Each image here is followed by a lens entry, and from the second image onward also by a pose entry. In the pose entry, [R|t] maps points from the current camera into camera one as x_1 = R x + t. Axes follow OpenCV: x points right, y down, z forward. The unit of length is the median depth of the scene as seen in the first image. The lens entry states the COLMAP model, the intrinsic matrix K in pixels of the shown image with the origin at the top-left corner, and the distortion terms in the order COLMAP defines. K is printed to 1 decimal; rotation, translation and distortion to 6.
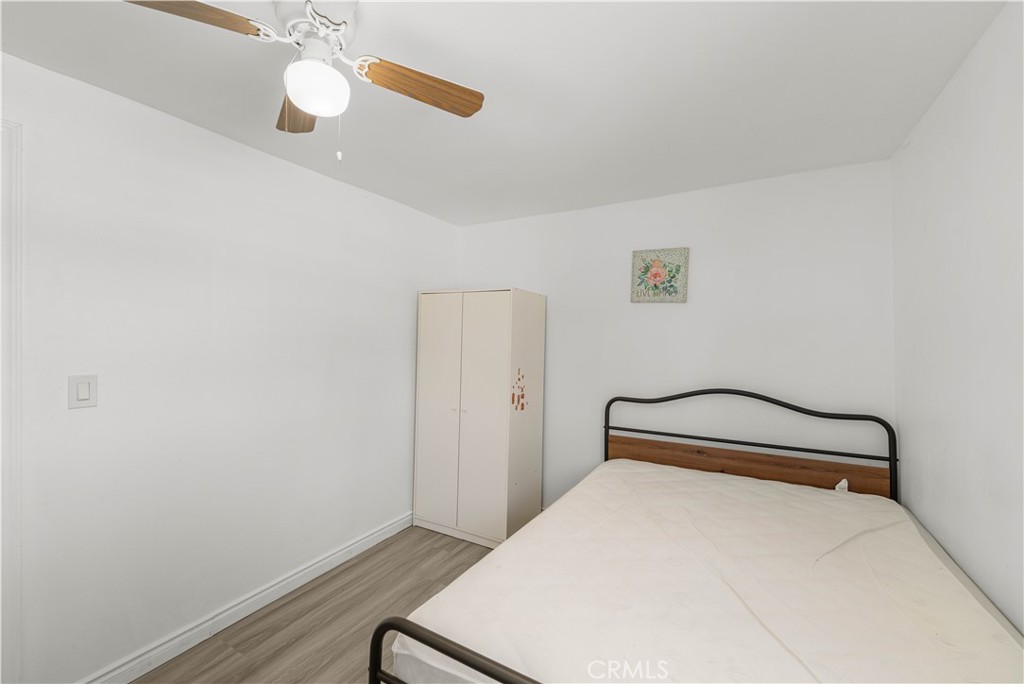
lens RADIAL K [[418.4, 0, 513.3], [0, 418.4, 338.7], [0, 0, 1]] dist [0.000824, 0.000033]
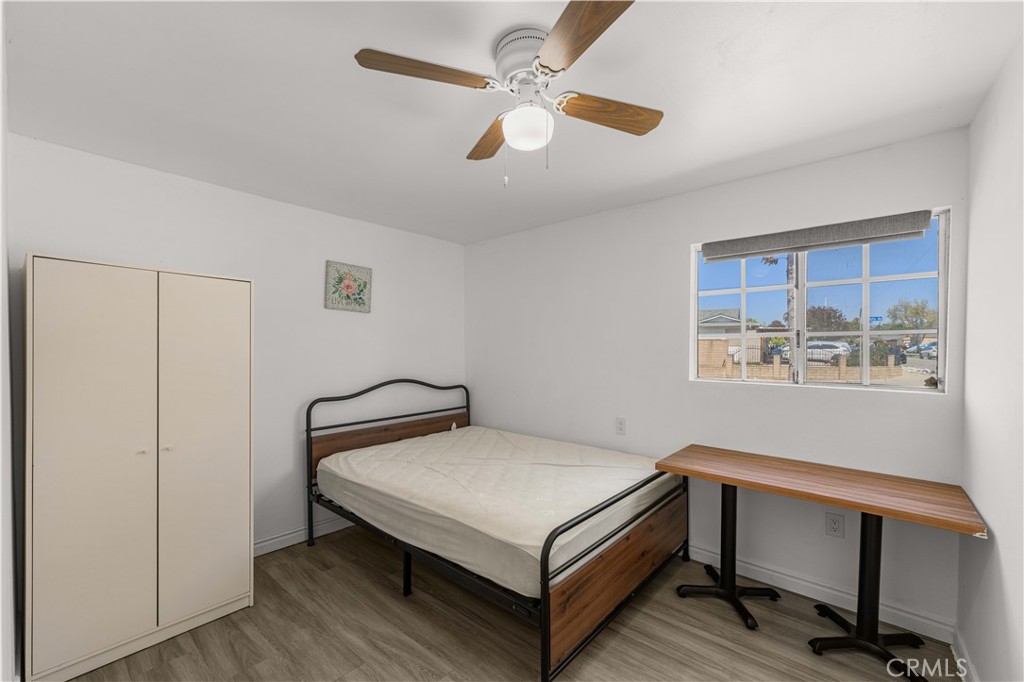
lens RADIAL K [[418.4, 0, 513.6], [0, 418.4, 349.0], [0, 0, 1]] dist [0.000824, 0.000033]
pose [[0.190380, -0.019783, 0.981511, -0.705651], [-0.009514, 0.999713, 0.021995, -0.011425], [-0.981664, -0.013526, 0.190137, 0.342488]]
